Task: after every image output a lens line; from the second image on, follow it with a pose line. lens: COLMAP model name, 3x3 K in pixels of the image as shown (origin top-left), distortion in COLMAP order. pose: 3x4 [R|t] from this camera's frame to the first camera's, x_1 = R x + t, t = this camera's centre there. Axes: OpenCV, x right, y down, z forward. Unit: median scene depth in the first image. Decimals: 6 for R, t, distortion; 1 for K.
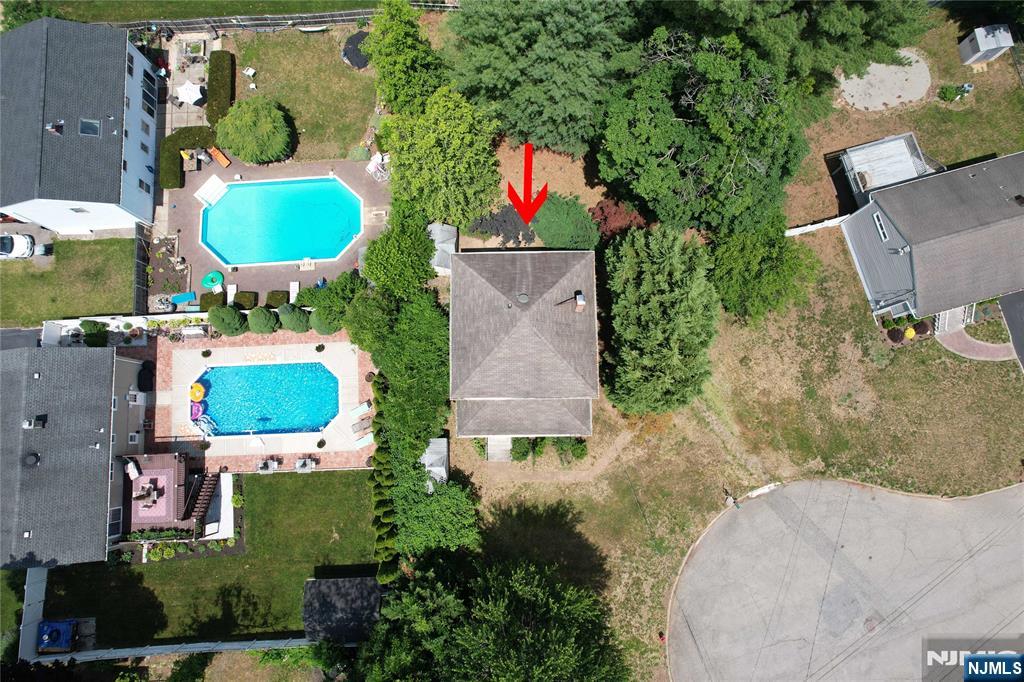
lens RADIAL K [[653.4, 0, 512.0], [0, 653.4, 341.0], [0, 0, 1]] dist [-0.070102, 0.061658]
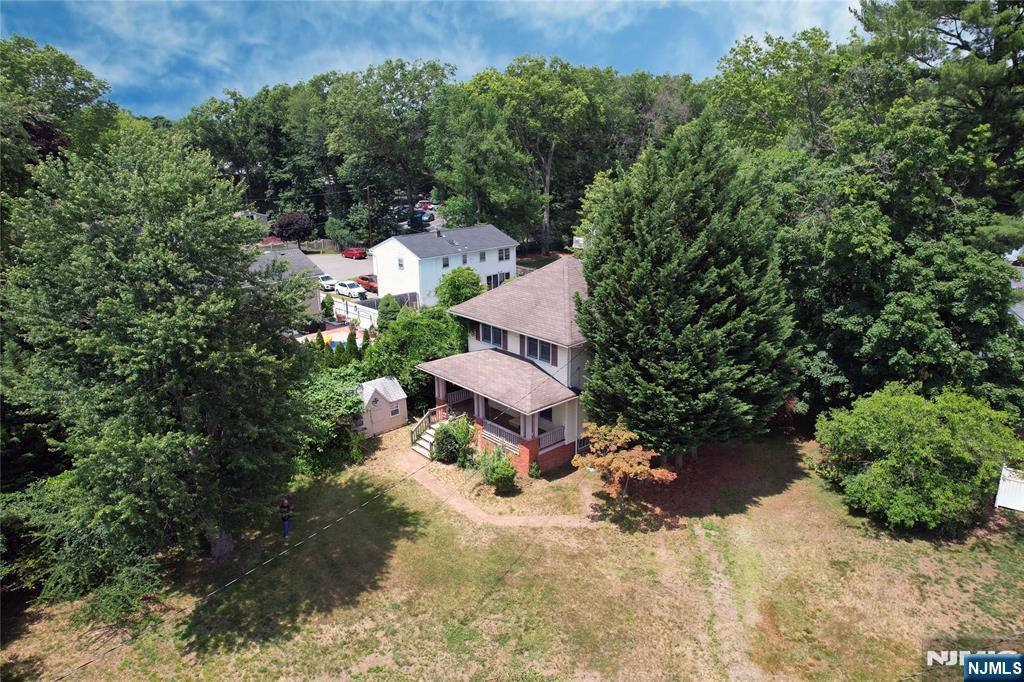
lens RADIAL K [[653.4, 0, 512.0], [0, 653.4, 341.0], [0, 0, 1]] dist [-0.070102, 0.061658]
pose [[0.656299, 0.226970, -0.719553, 0.526278], [-0.746531, 0.333593, -0.575680, 0.474482], [0.109376, 0.914987, 0.388377, 0.619147]]
